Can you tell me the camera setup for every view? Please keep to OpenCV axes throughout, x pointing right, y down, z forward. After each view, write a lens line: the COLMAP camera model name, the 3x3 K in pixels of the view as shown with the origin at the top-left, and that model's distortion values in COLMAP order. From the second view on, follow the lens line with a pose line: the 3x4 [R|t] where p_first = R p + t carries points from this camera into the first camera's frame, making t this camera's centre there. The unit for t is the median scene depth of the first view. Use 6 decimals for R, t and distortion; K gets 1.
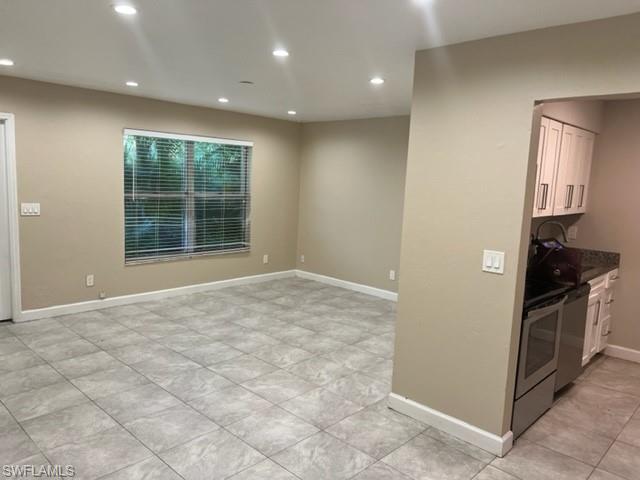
lens RADIAL K [[476.6, 0, 317.8], [0, 476.6, 236.4], [0, 0, 1]] dist [0.077931, -0.092047]
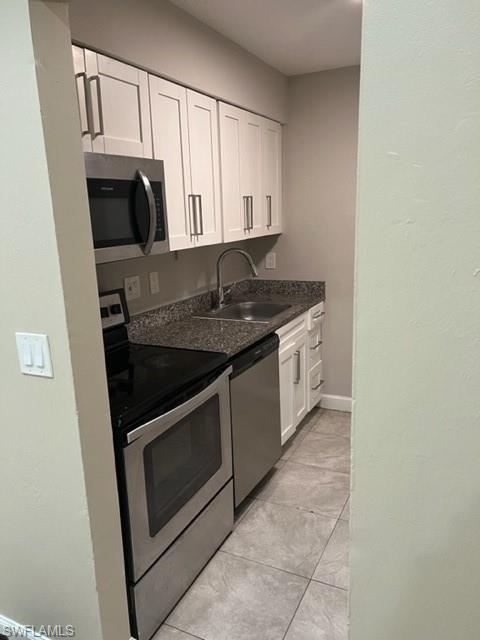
lens RADIAL K [[476.8, 0, 240.0], [0, 476.8, 320.0], [0, 0, 1]] dist [0.072510, -0.105834]
pose [[0.950017, -0.144363, 0.276816, 0.311510], [0.116189, 0.986465, 0.115699, -0.010139], [-0.289772, -0.077753, 0.953932, 0.341347]]
